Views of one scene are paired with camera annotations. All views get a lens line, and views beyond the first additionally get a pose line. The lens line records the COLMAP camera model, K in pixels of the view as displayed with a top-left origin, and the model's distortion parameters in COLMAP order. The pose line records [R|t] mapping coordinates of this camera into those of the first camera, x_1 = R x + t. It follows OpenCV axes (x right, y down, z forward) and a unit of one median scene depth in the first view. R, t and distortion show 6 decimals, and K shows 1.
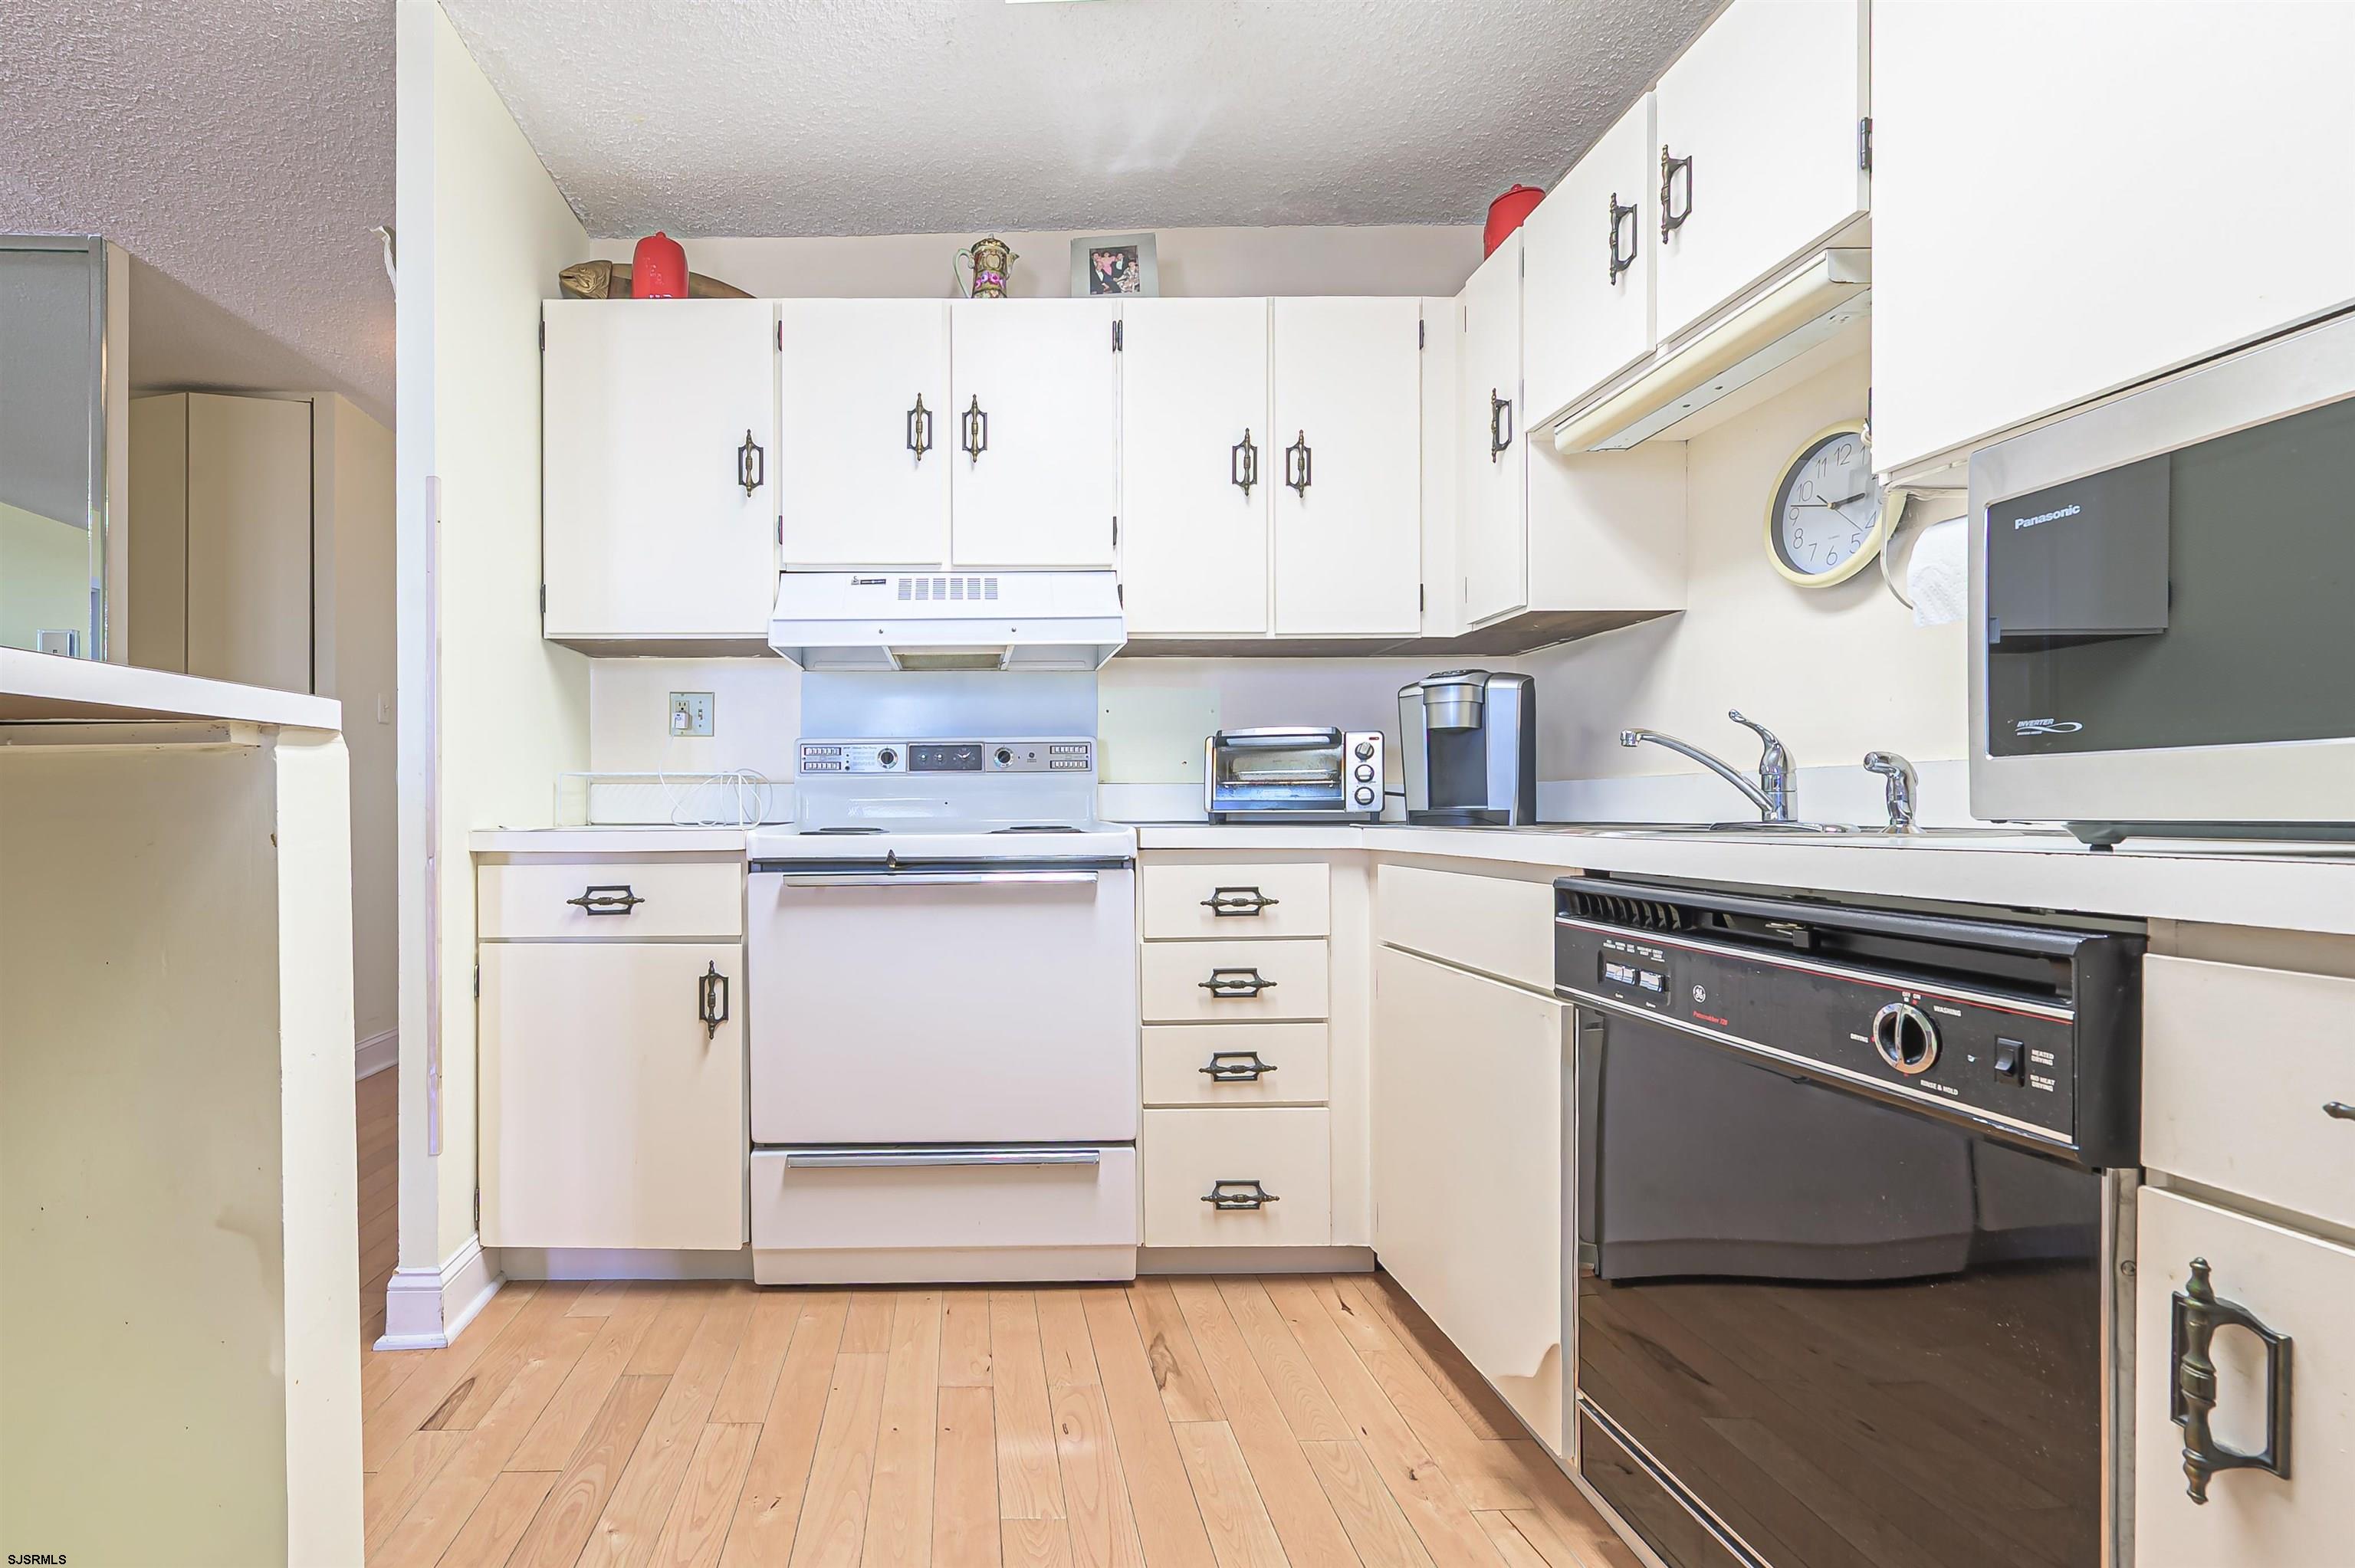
lens RADIAL K [[1039.7, 0, 958.6], [0, 1039.7, 807.1], [0, 0, 1]] dist [0.002211, 0.001009]
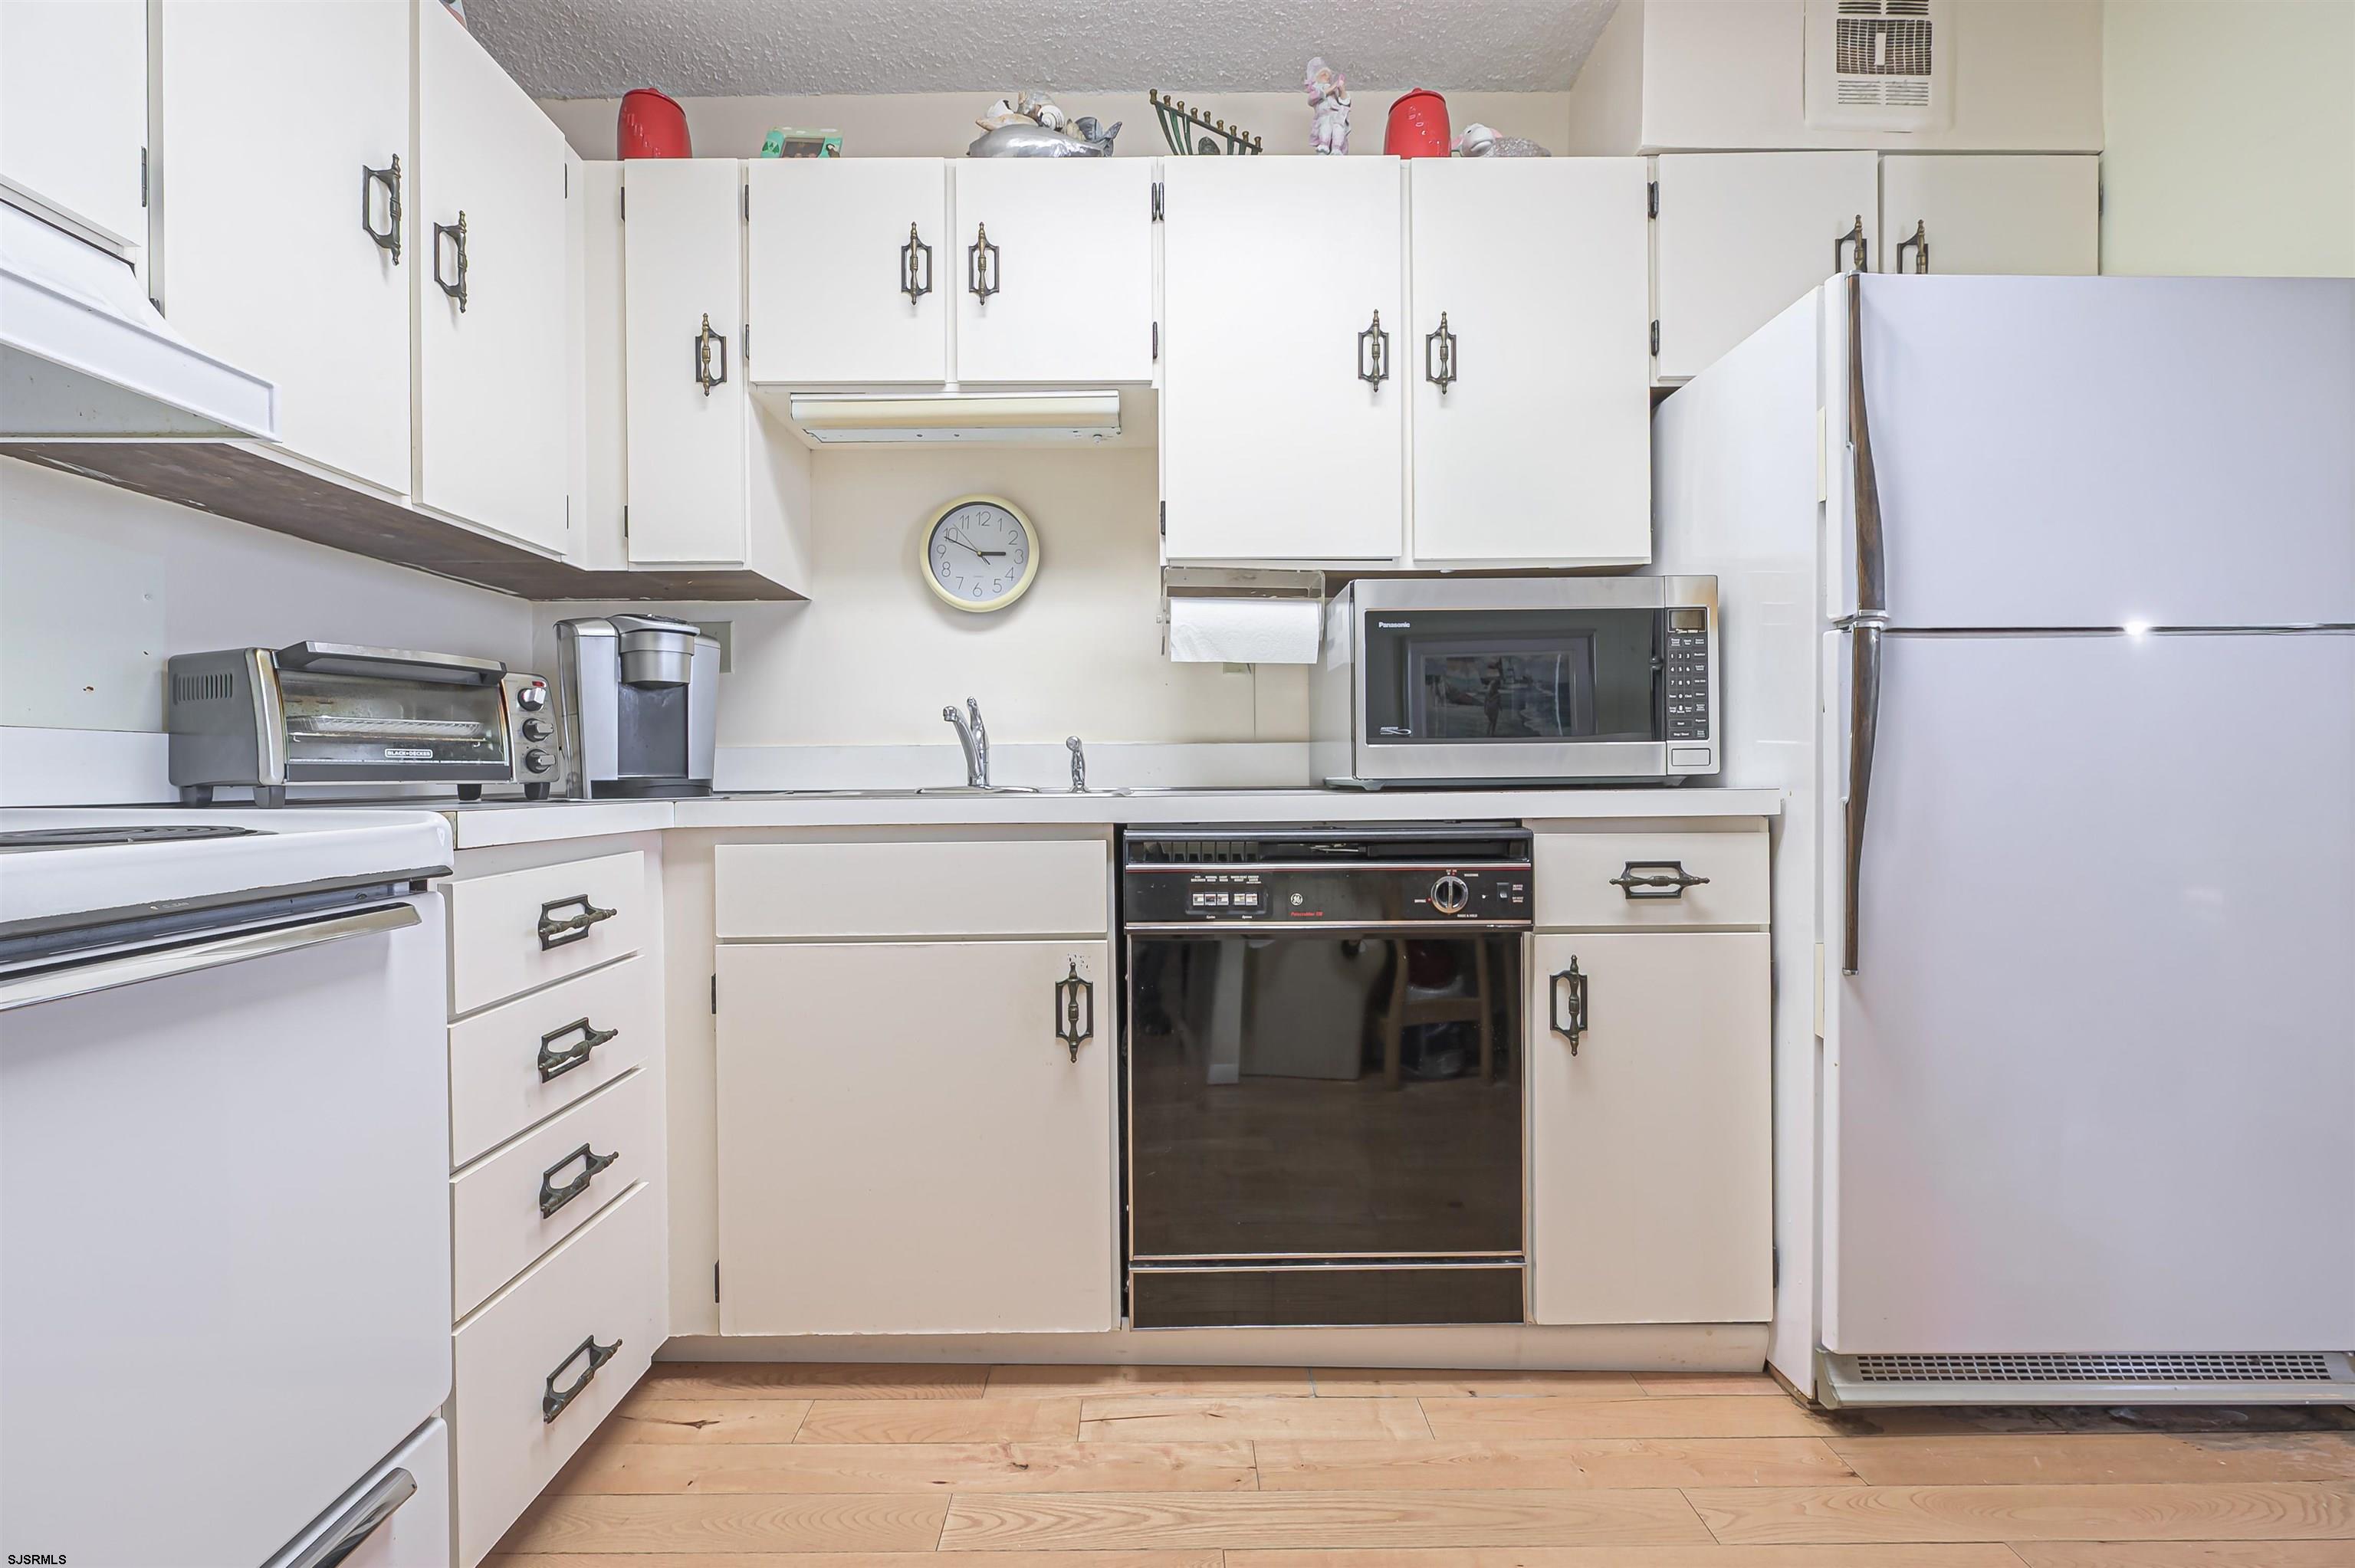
lens RADIAL K [[931.3, 0, 1160.6], [0, 931.3, 766.4], [0, 0, 1]] dist [0.000434, -0.000018]
pose [[-0.003826, -0.003095, 0.999988, -0.318080], [0.004730, 0.999984, 0.003113, -0.006950], [-0.999981, 0.004742, -0.003811, 0.629919]]
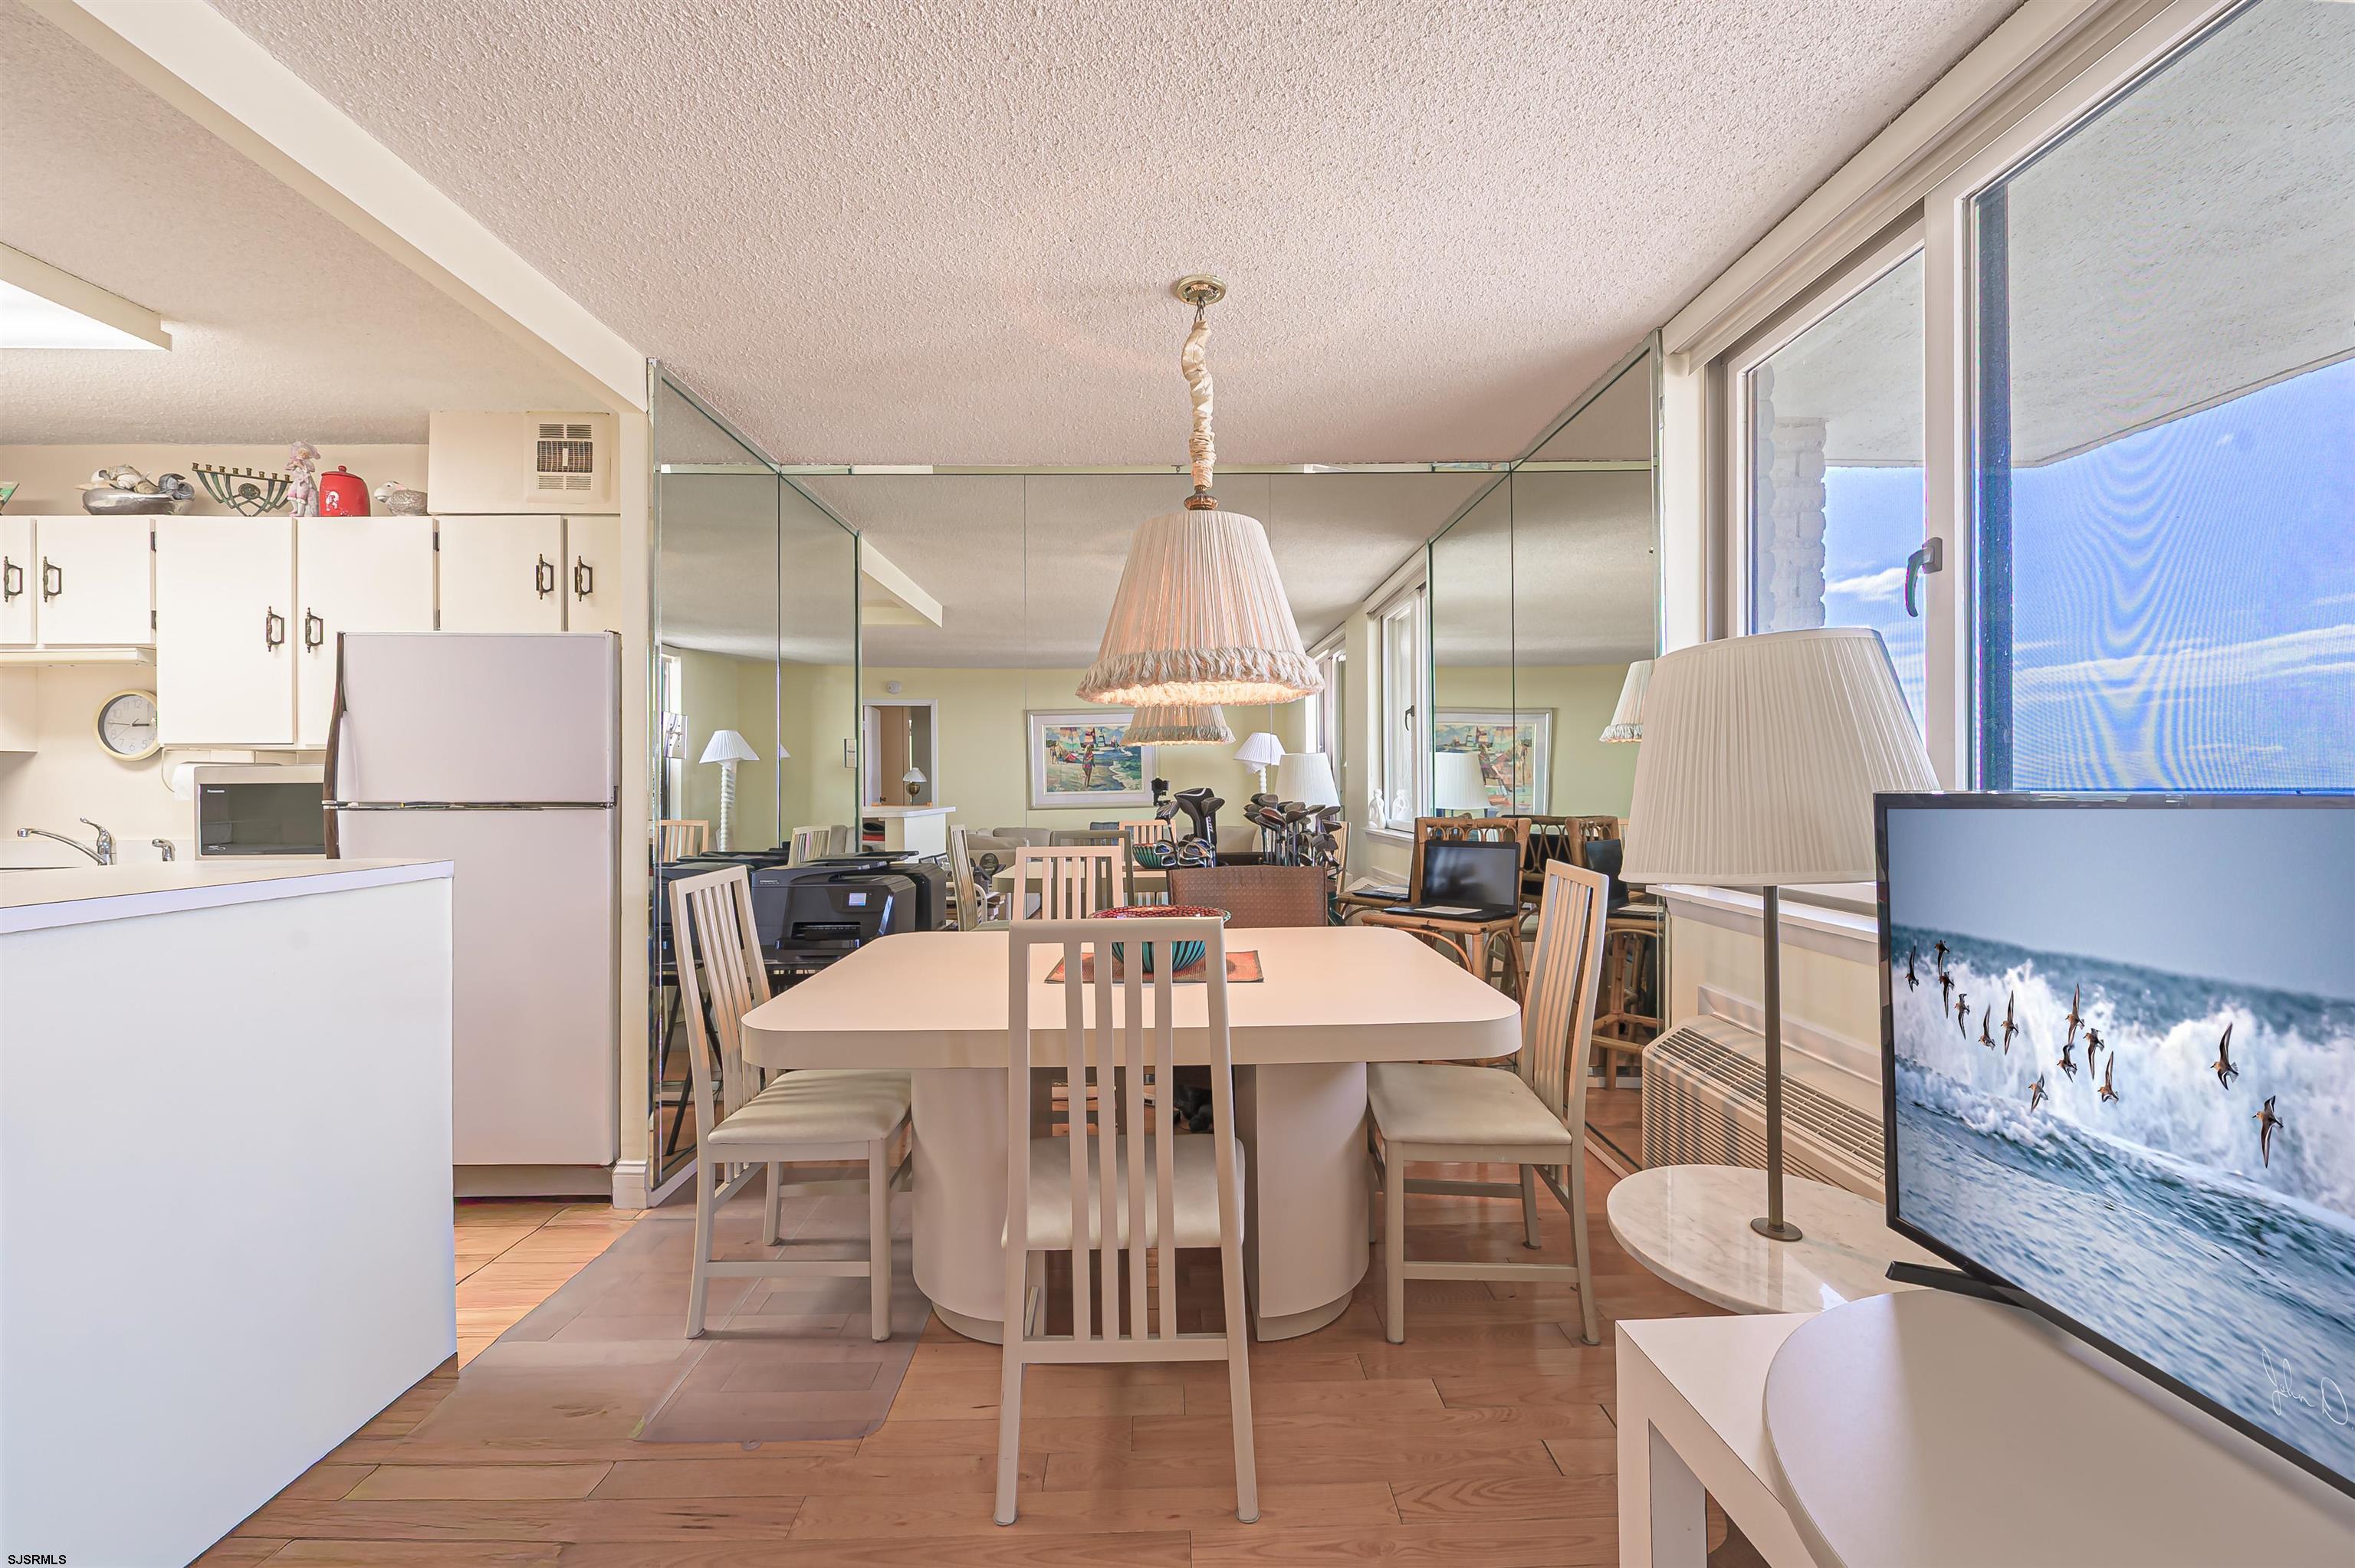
lens RADIAL K [[931.3, 0, 1177.9], [0, 931.3, 789.8], [0, 0, 1]] dist [0.000434, -0.000018]
pose [[-0.009295, -0.004771, 0.999945, -0.989581], [0.003488, 0.999982, 0.004804, -0.124814], [-0.999951, 0.003532, -0.009278, -1.025047]]
